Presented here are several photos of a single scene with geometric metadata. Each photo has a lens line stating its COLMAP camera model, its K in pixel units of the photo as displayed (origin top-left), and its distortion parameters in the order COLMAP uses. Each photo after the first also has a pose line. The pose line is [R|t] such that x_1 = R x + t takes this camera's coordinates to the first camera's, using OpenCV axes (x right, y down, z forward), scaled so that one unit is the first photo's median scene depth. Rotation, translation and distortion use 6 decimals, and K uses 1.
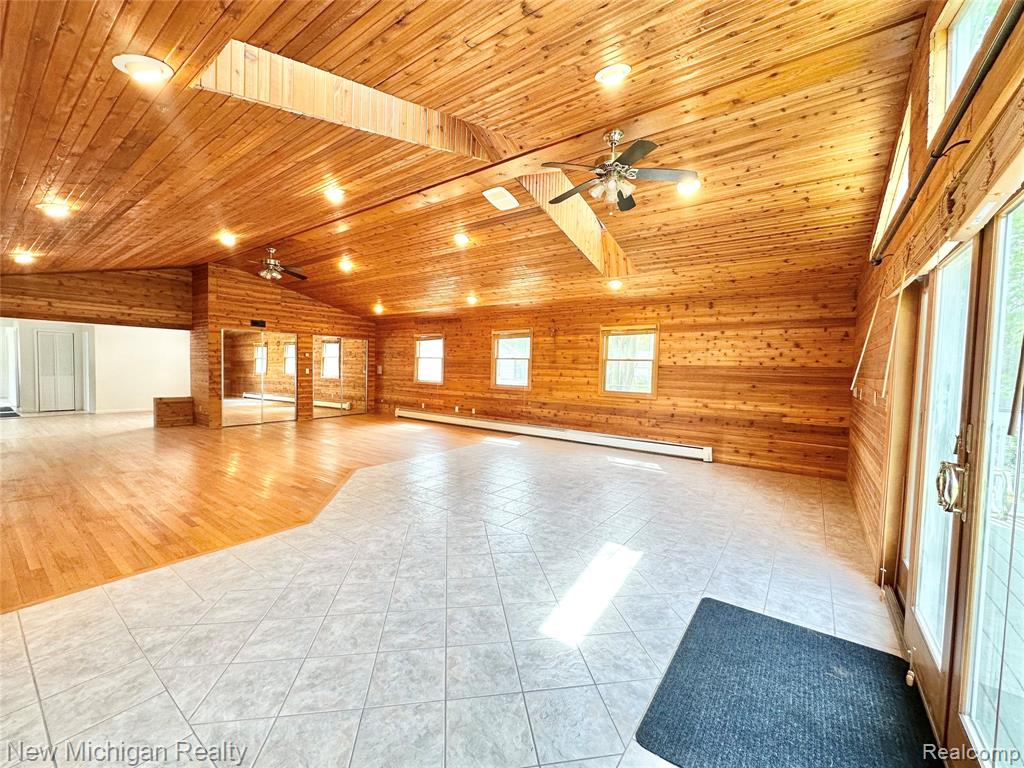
lens RADIAL K [[409.1, 0, 513.5], [0, 409.1, 383.3], [0, 0, 1]] dist [-0.003674, 0.000532]
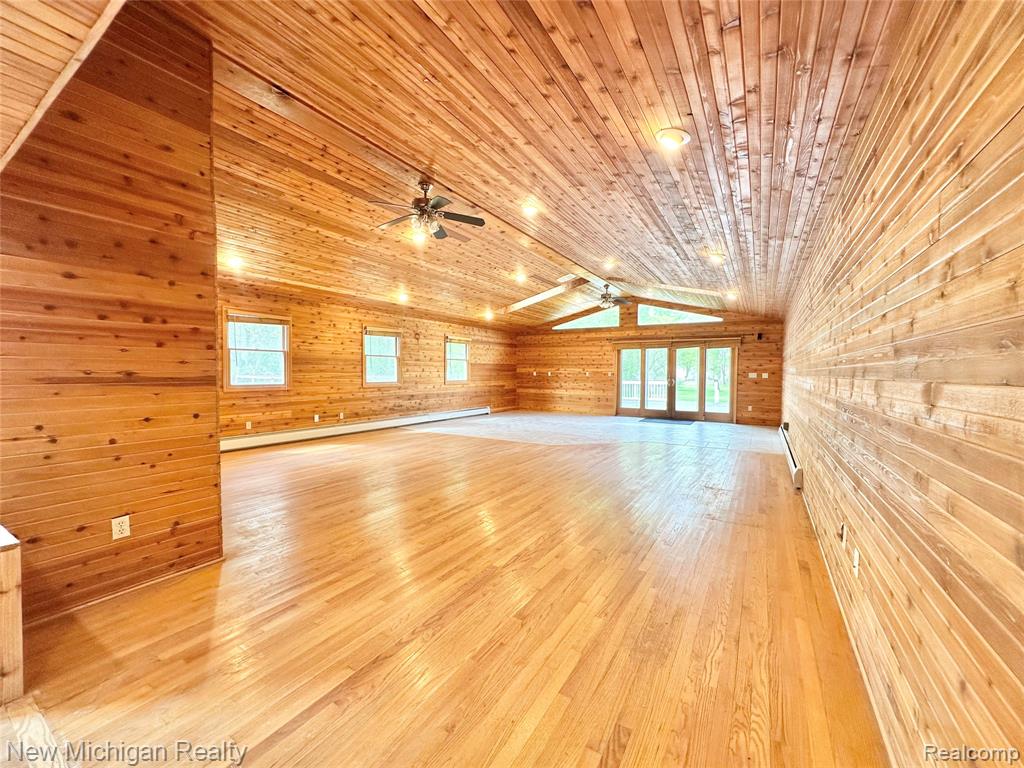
lens RADIAL K [[409.1, 0, 508.8], [0, 409.1, 388.3], [0, 0, 1]] dist [-0.003674, 0.000532]
pose [[-0.074045, -0.067696, 0.994955, -1.121694], [0.027384, 0.997179, 0.069885, -0.045970], [-0.996879, 0.032421, -0.071982, 0.821953]]
